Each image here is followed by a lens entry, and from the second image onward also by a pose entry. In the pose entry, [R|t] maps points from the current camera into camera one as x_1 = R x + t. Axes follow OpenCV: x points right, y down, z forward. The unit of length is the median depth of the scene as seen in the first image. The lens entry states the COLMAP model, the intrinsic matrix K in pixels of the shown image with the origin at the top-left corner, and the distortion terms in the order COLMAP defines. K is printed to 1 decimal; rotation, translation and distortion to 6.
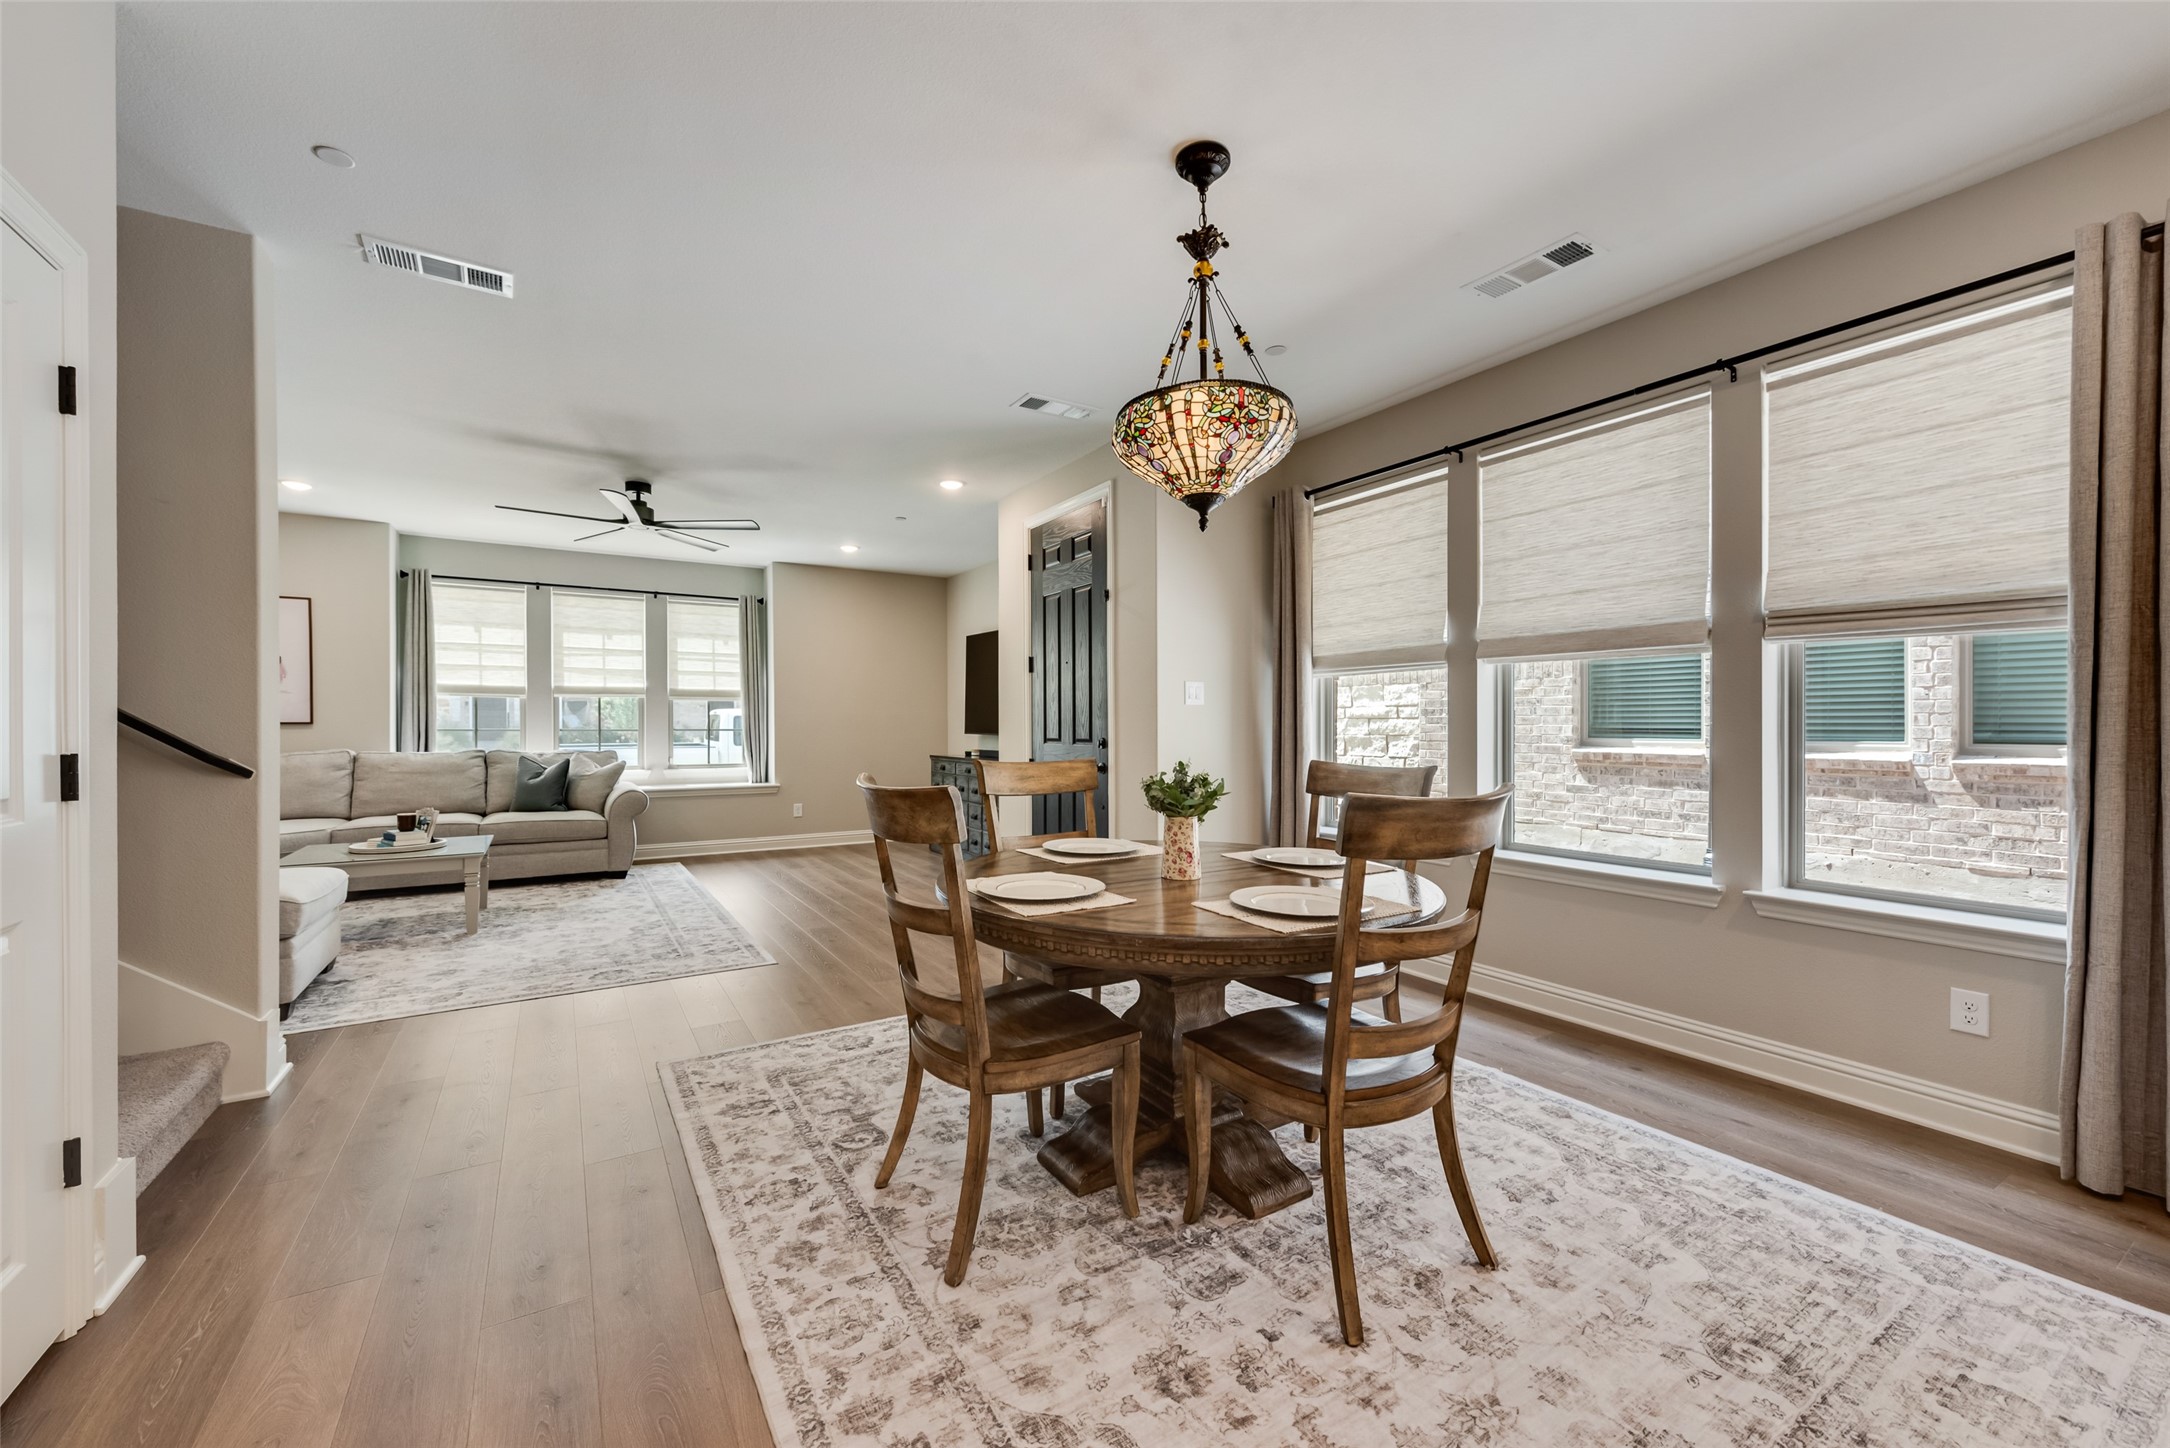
lens RADIAL K [[854.2, 0, 1085.0], [0, 854.2, 724.0], [0, 0, 1]] dist [0.014239, 0.000014]
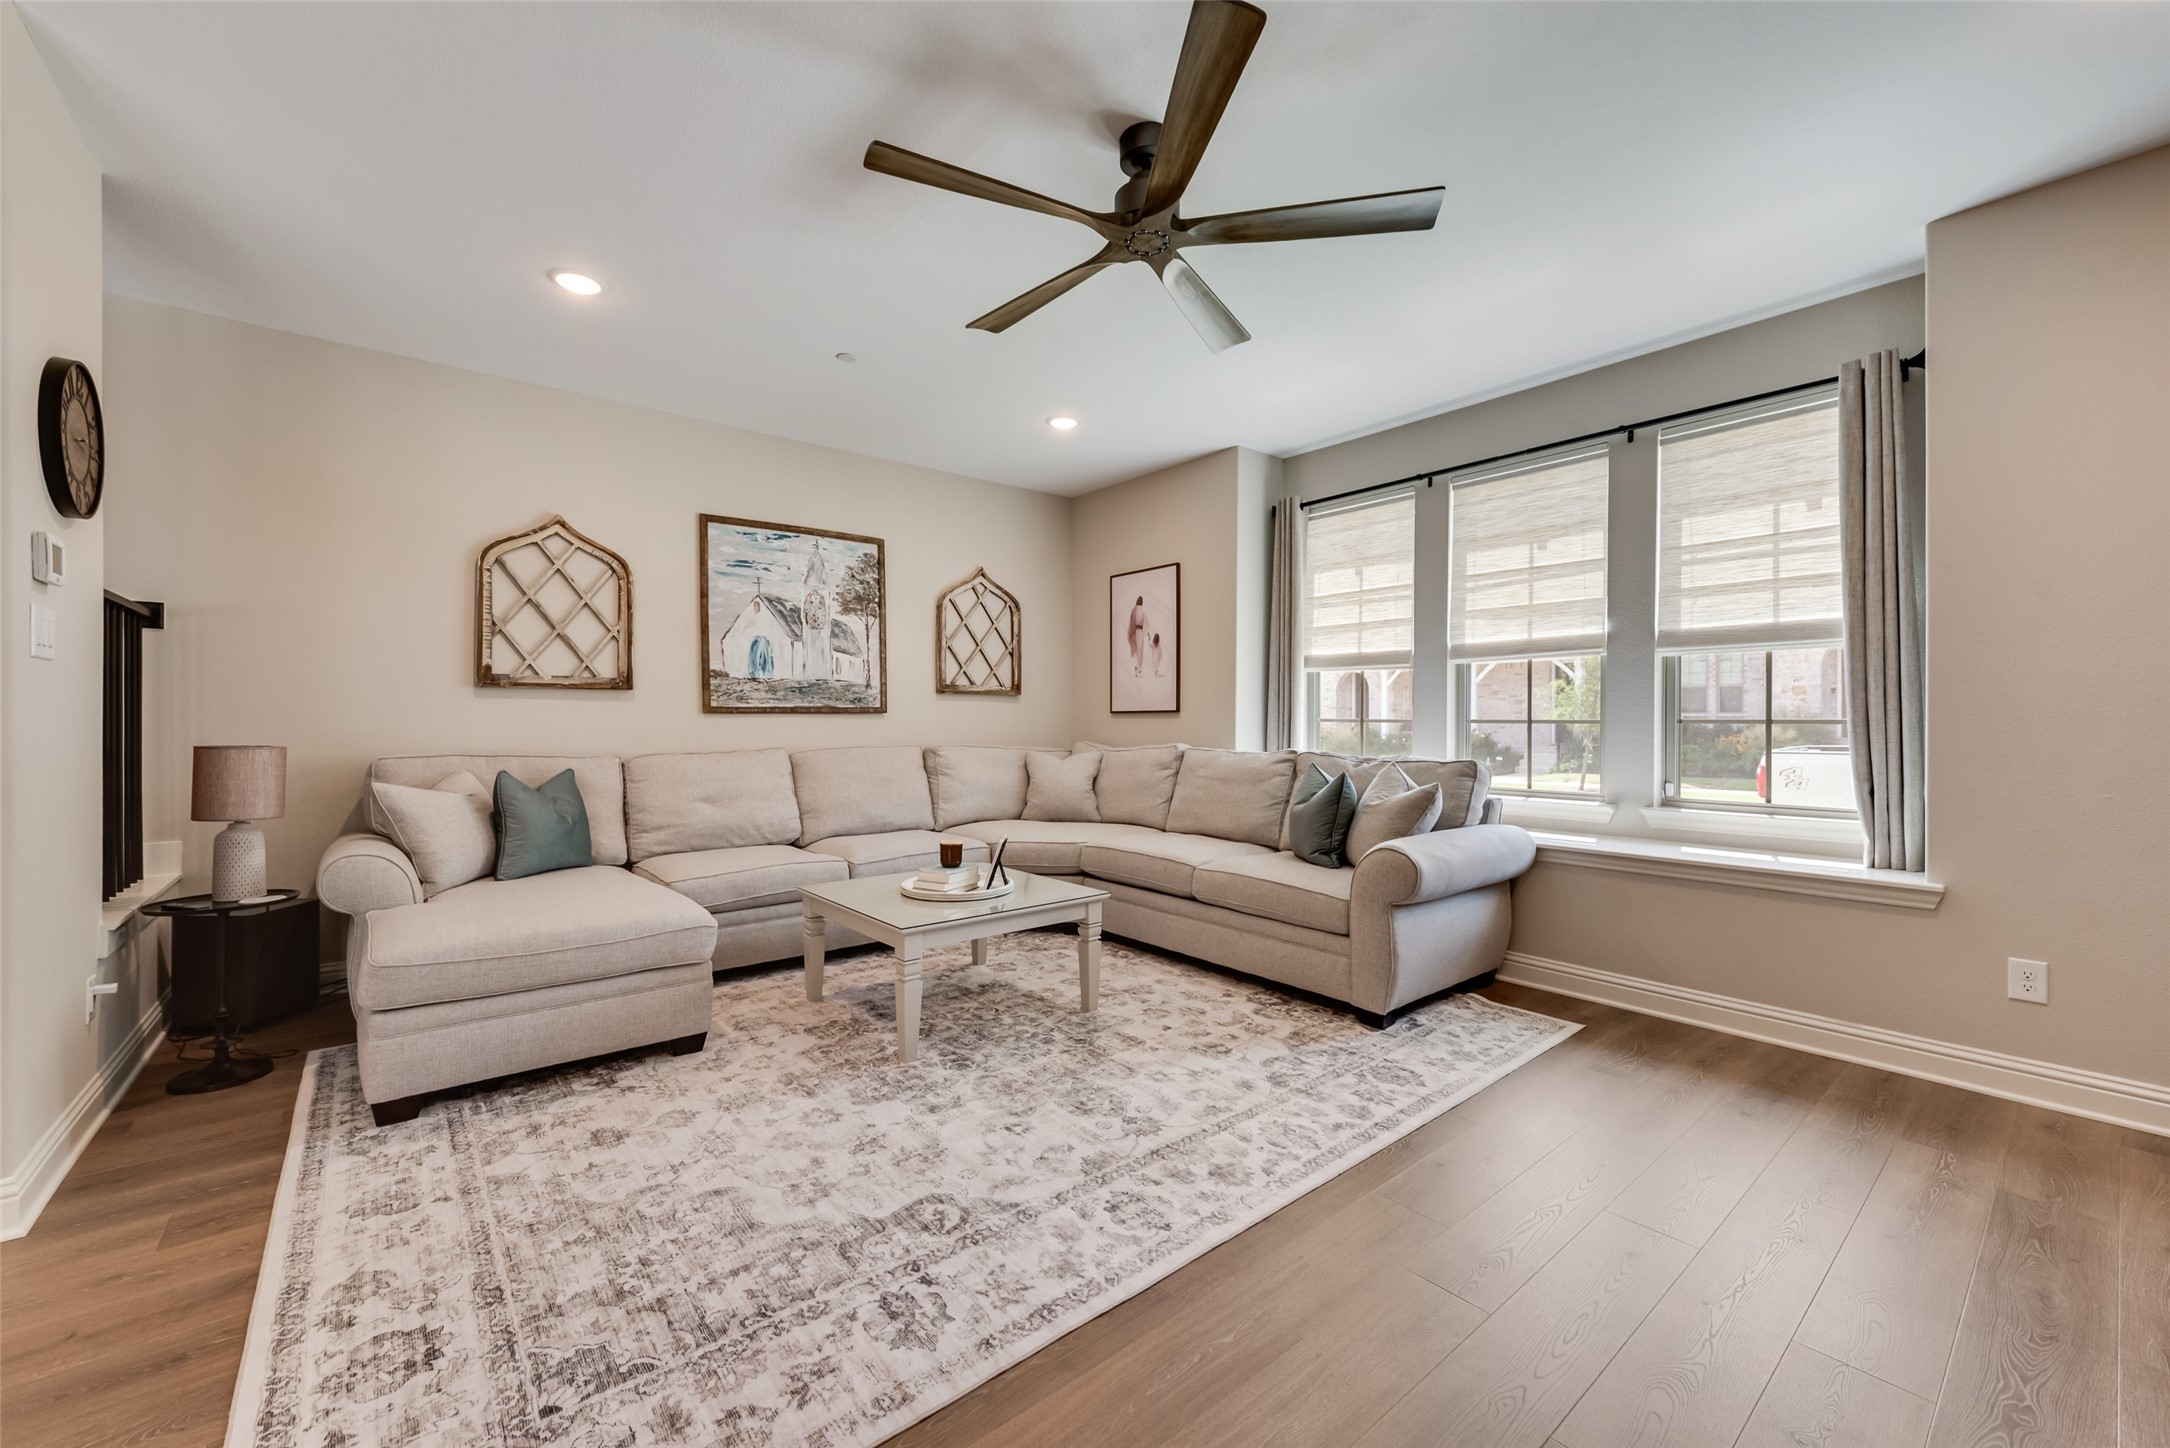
lens RADIAL K [[854.2, 0, 1085.0], [0, 854.2, 724.0], [0, 0, 1]] dist [0.014239, 0.000014]
pose [[0.135977, 0.000957, -0.990712, -0.074123], [-0.001853, 0.999998, 0.000712, 0.008838], [0.990710, 0.001739, 0.135978, 0.662772]]
